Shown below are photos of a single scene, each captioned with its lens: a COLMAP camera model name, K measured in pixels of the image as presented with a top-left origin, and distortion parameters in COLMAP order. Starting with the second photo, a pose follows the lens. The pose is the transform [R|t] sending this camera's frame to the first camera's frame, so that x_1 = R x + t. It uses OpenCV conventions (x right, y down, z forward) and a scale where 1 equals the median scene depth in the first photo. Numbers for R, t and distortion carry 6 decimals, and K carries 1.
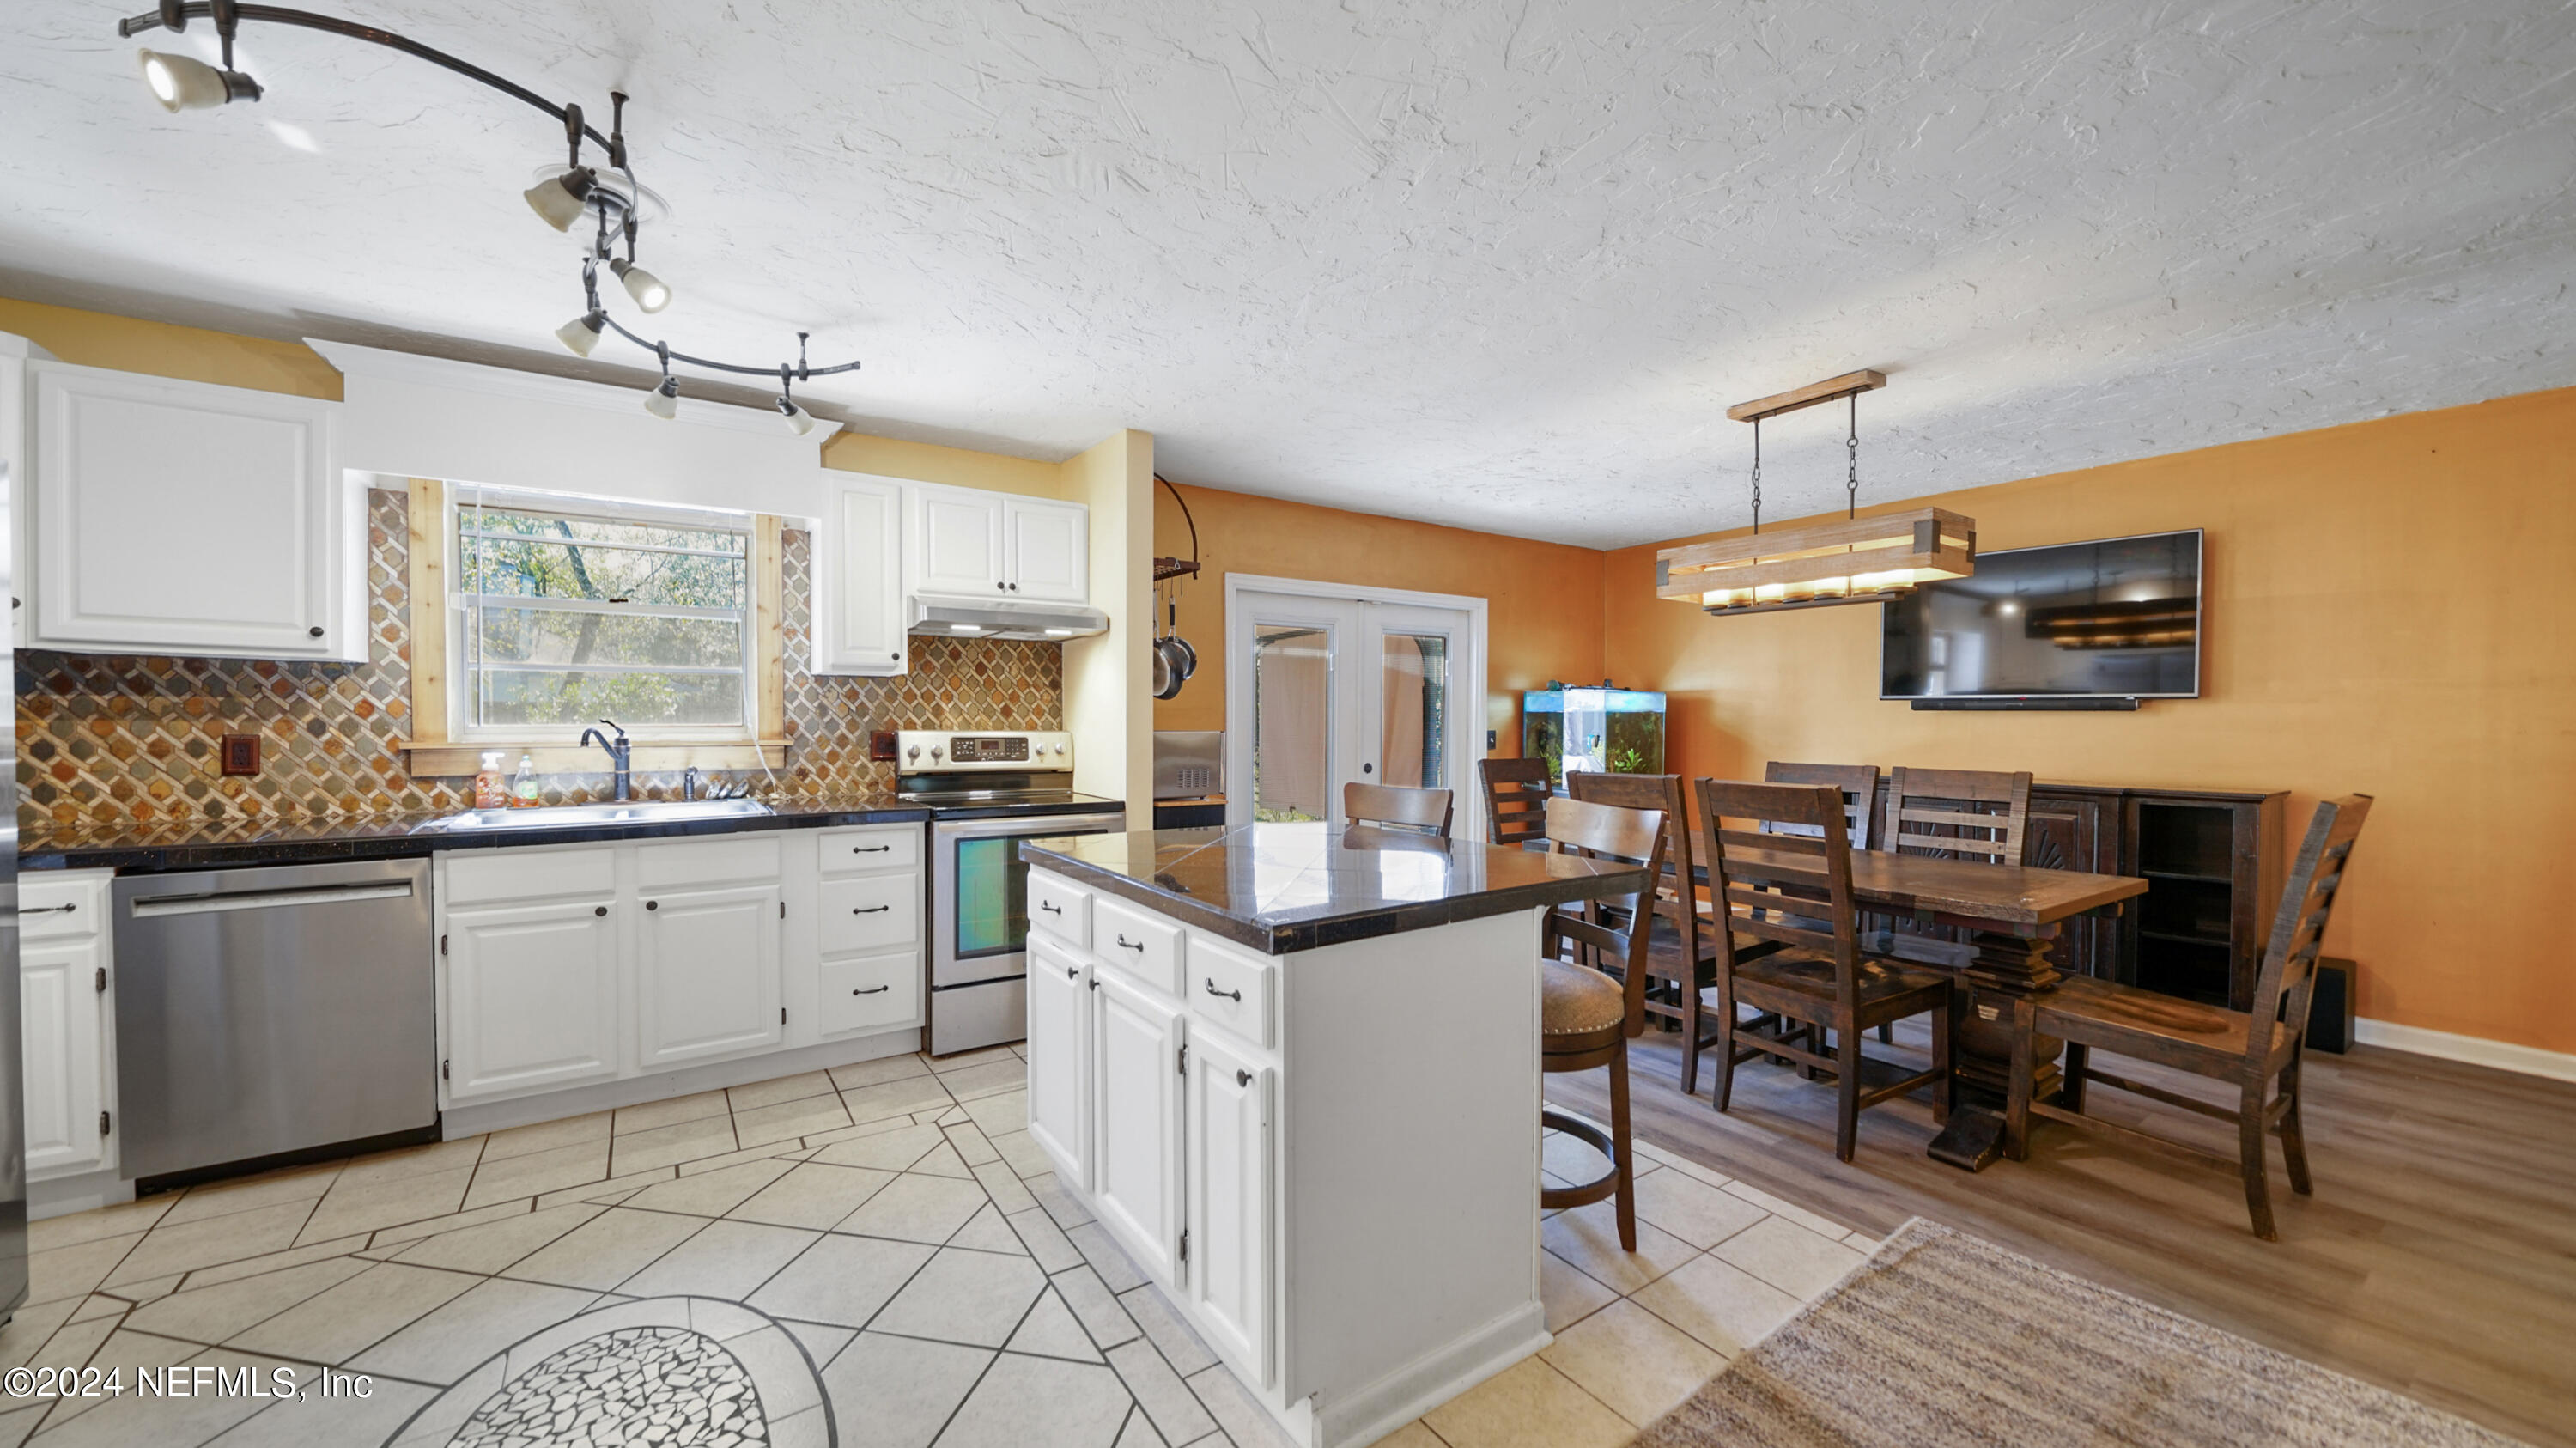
lens RADIAL K [[954.0, 0, 1293.9], [0, 954.0, 735.0], [0, 0, 1]] dist [-0.003403, -0.000522]
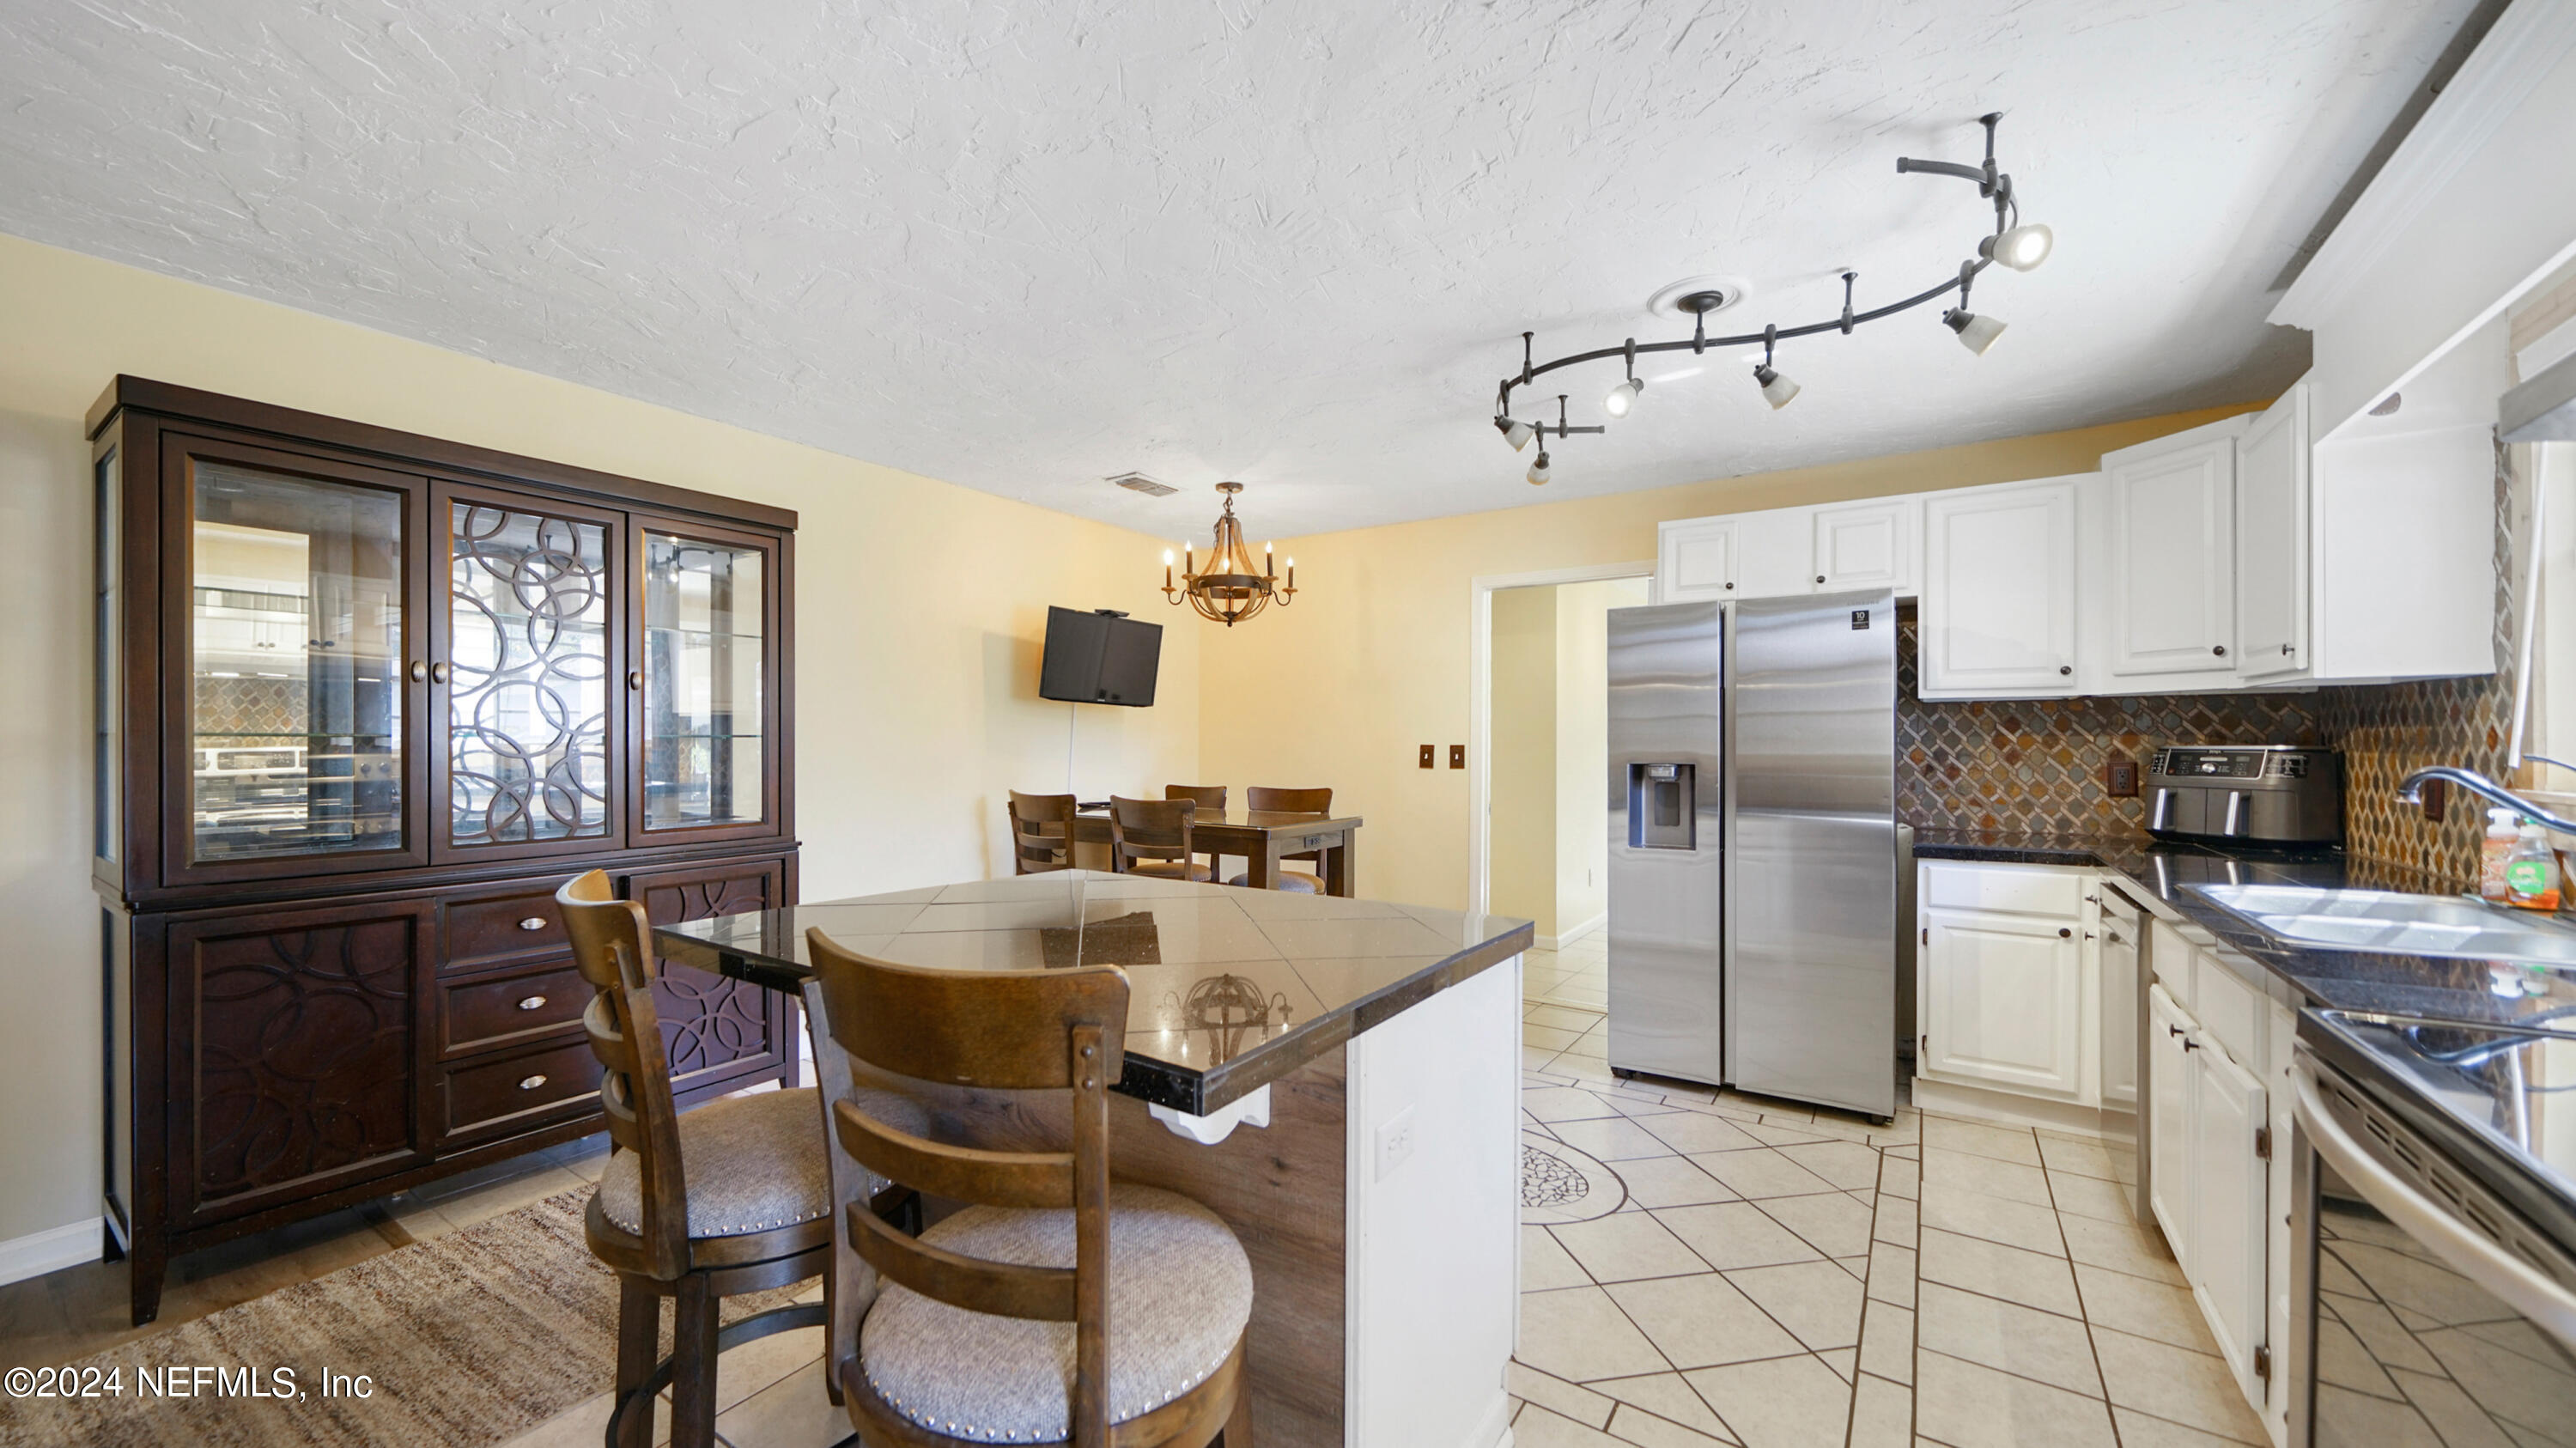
lens RADIAL K [[954.0, 0, 1281.4], [0, 954.0, 749.6], [0, 0, 1]] dist [-0.003403, -0.000522]
pose [[-0.932425, -0.003158, -0.361349, 0.110491], [-0.012789, 0.999624, 0.024263, -0.024114], [0.361137, 0.027245, -0.932115, 1.280169]]
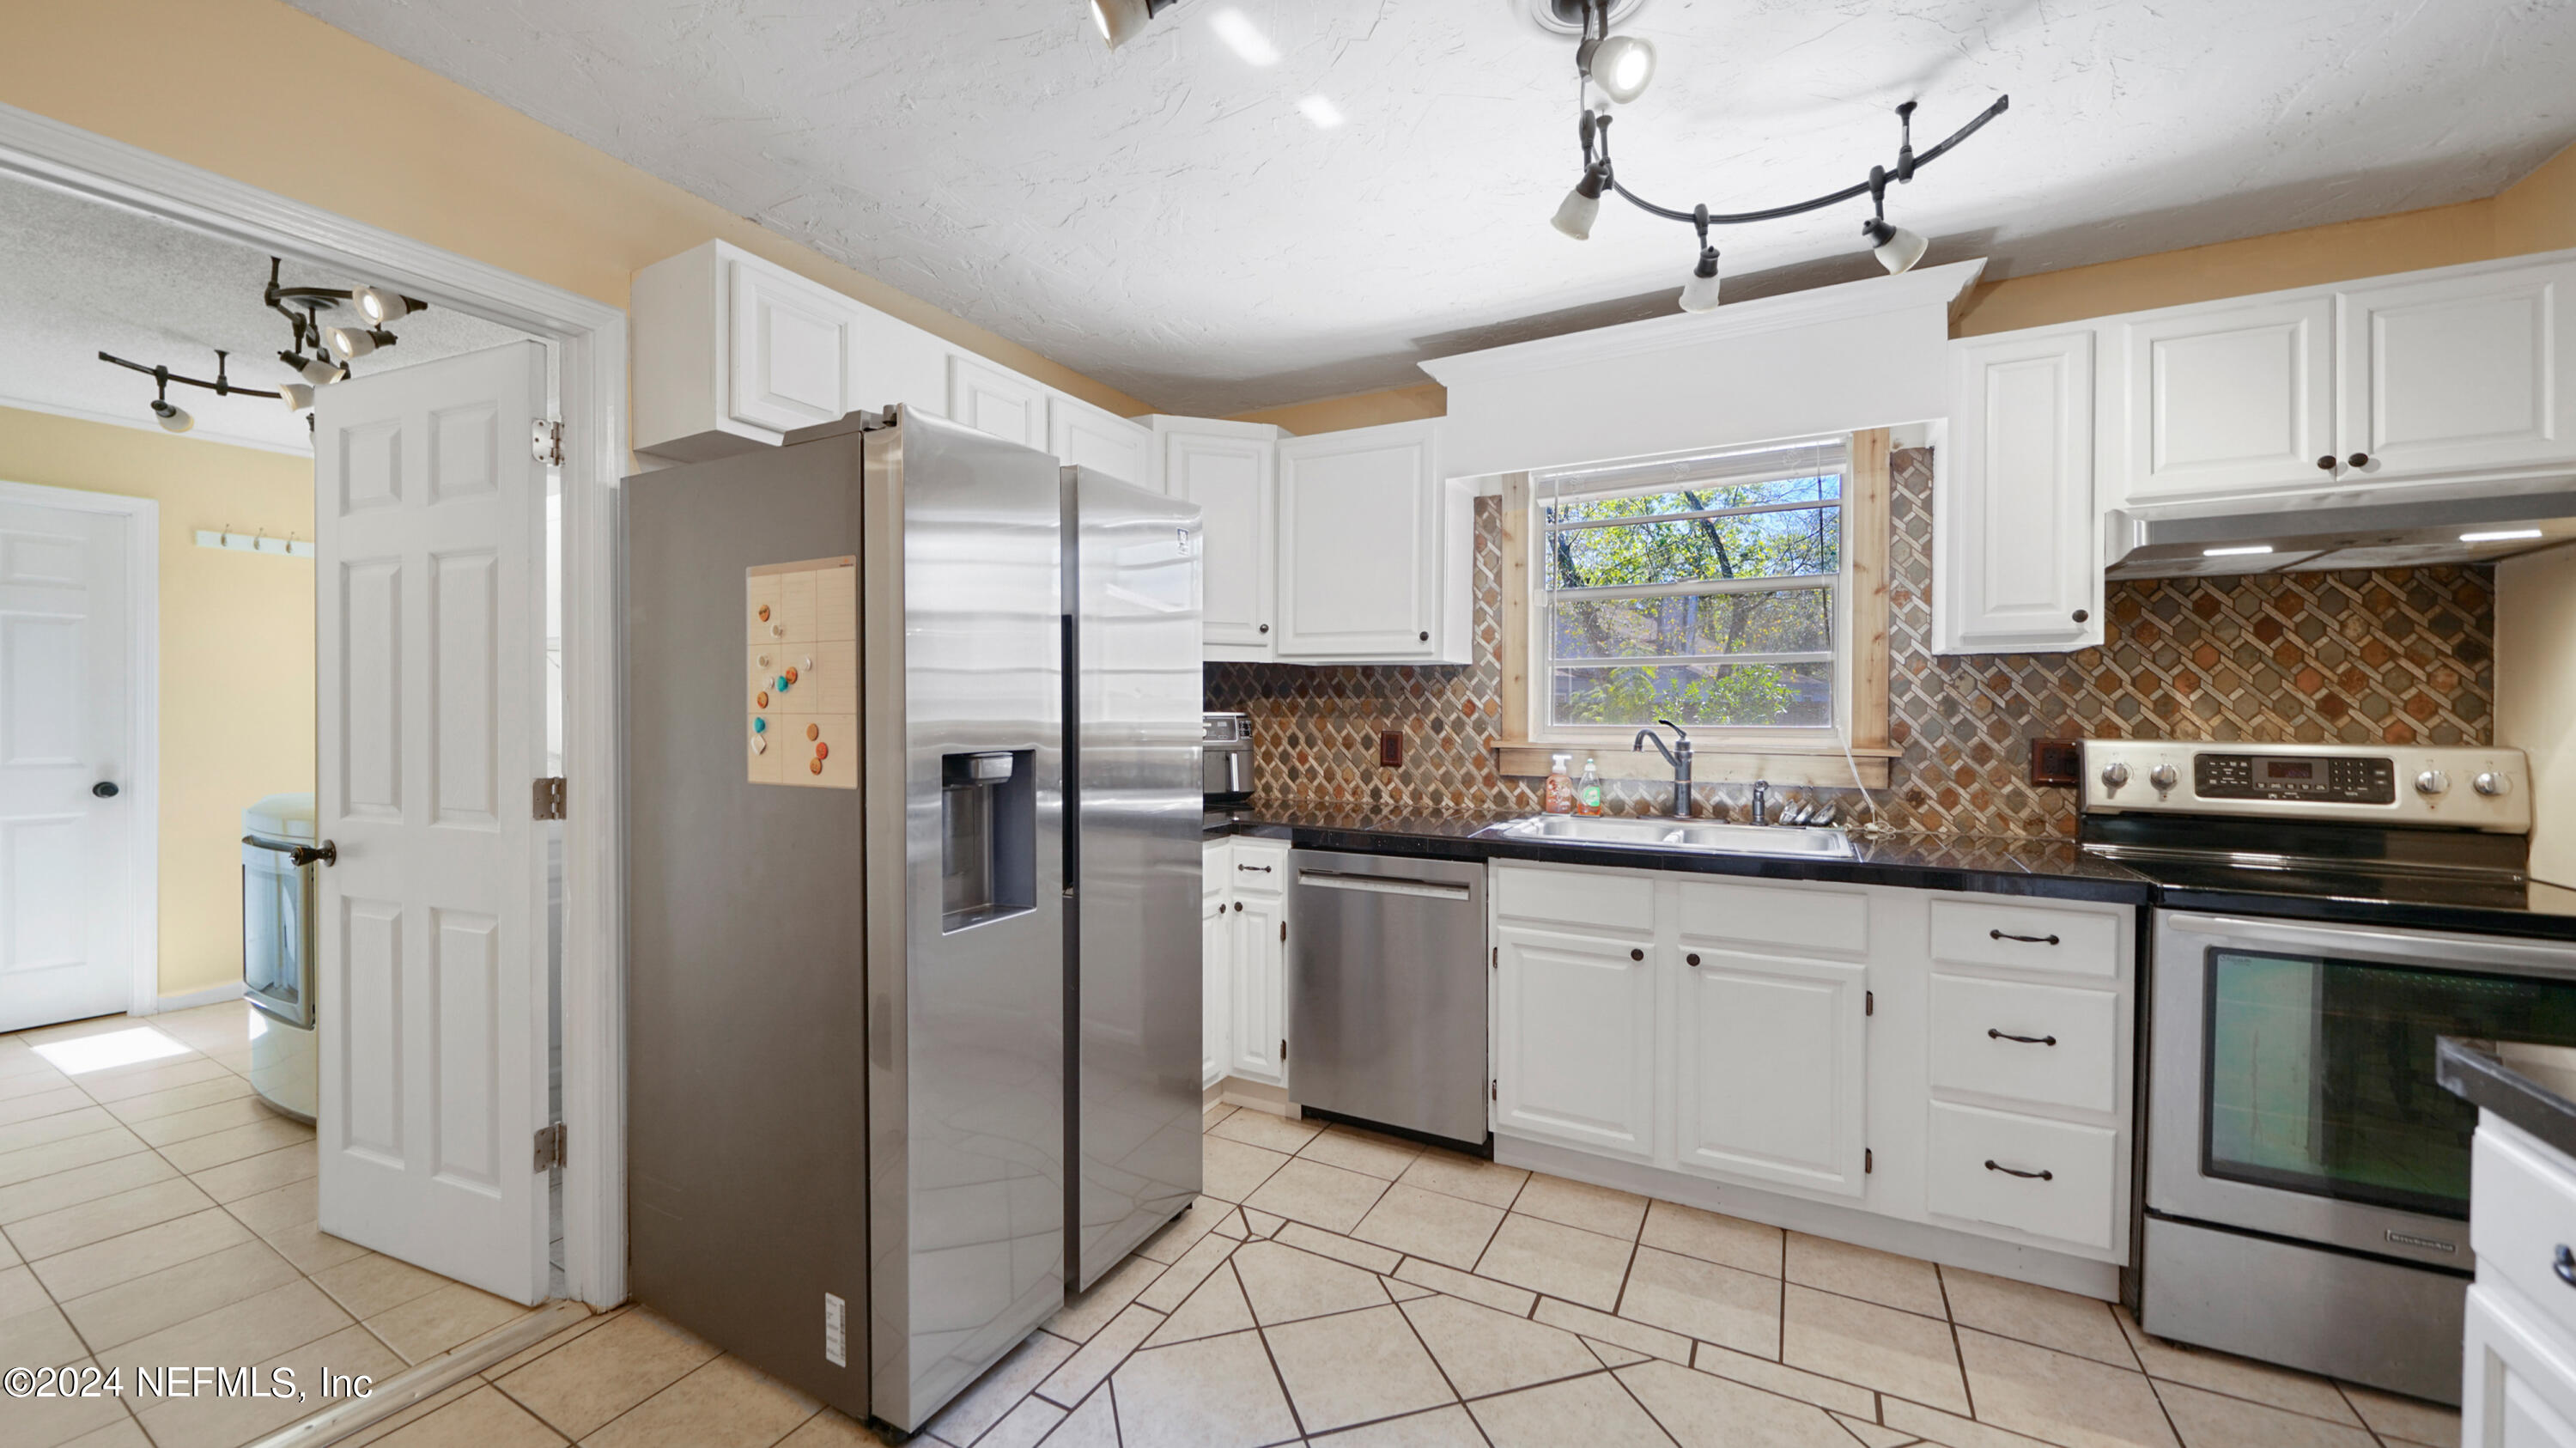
lens RADIAL K [[954.0, 0, 1274.6], [0, 954.0, 723.1], [0, 0, 1]] dist [-0.003403, -0.000522]
pose [[0.451029, 0.007923, -0.892474, -0.127841], [-0.018449, 0.999830, -0.000448, -0.006278], [0.892319, 0.016667, 0.451099, 0.319645]]
